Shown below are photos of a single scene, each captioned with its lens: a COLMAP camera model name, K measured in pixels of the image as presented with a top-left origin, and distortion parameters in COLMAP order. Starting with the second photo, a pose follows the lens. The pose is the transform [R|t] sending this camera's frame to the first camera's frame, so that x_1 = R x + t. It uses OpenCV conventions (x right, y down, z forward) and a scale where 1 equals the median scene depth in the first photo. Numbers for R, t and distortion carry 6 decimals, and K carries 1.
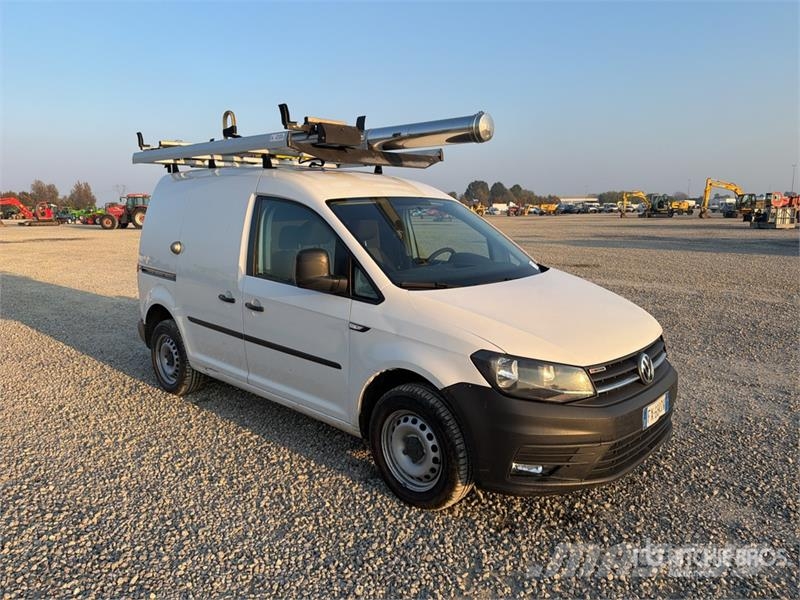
lens RADIAL K [[541.8, 0, 383.8], [0, 541.8, 299.3], [0, 0, 1]] dist [0.026354, -0.027376]
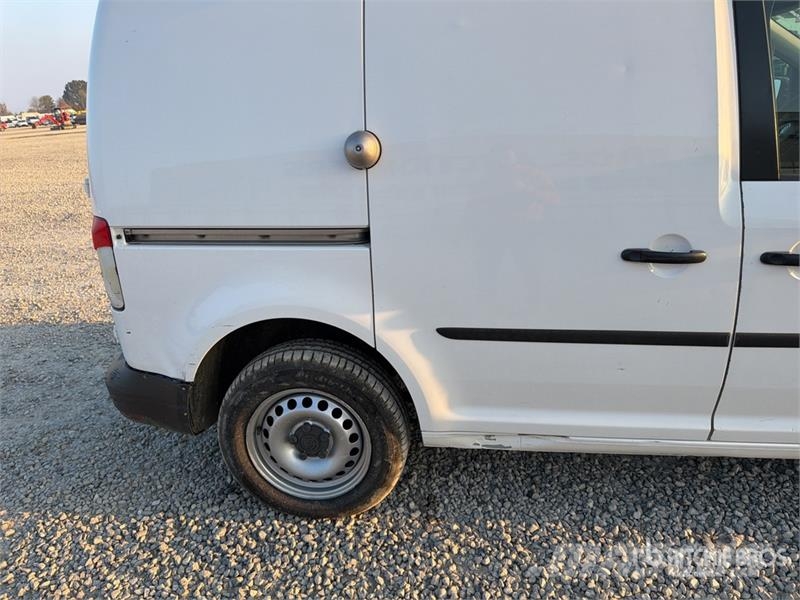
lens RADIAL K [[555.2, 0, 415.5], [0, 555.2, 296.9], [0, 0, 1]] dist [-0.000200, -0.007742]
pose [[0.815843, -0.254740, 0.519142, -0.817545], [0.164723, 0.962926, 0.213637, -0.107969], [-0.554317, -0.088779, 0.827557, 0.998952]]
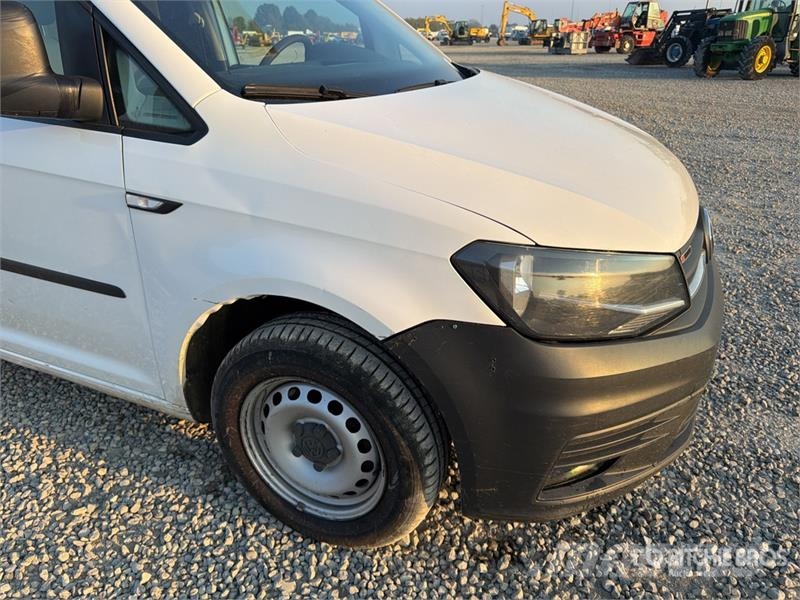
lens RADIAL K [[541.8, 0, 383.8], [0, 541.8, 299.3], [0, 0, 1]] dist [0.026354, -0.027376]
pose [[0.937463, -0.144366, 0.316735, -0.021854], [0.050969, 0.957062, 0.285368, 0.011898], [-0.344333, -0.251379, 0.904568, 0.532729]]
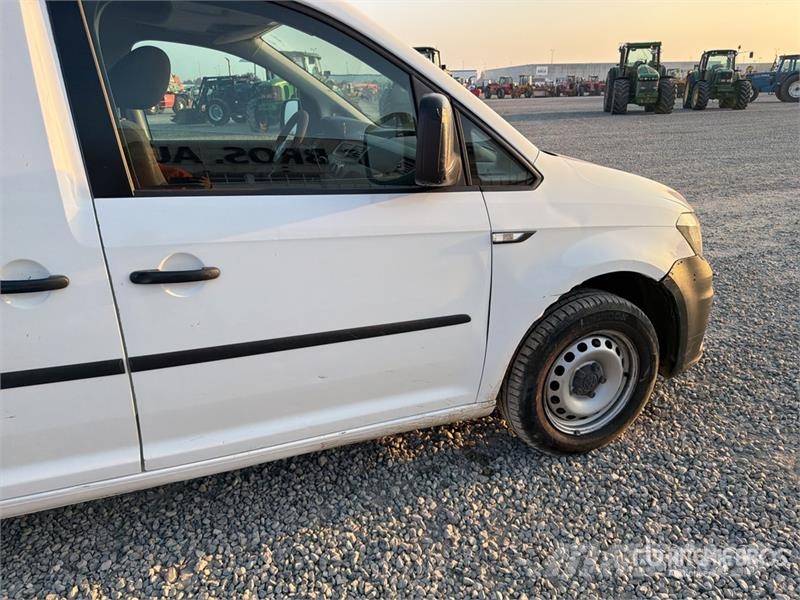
lens RADIAL K [[541.8, 0, 383.8], [0, 541.8, 299.3], [0, 0, 1]] dist [0.026354, -0.027376]
pose [[0.458958, -0.309970, 0.832632, -0.598374], [0.158761, 0.950695, 0.266410, -0.058122], [-0.874158, 0.009918, 0.485540, 0.831842]]
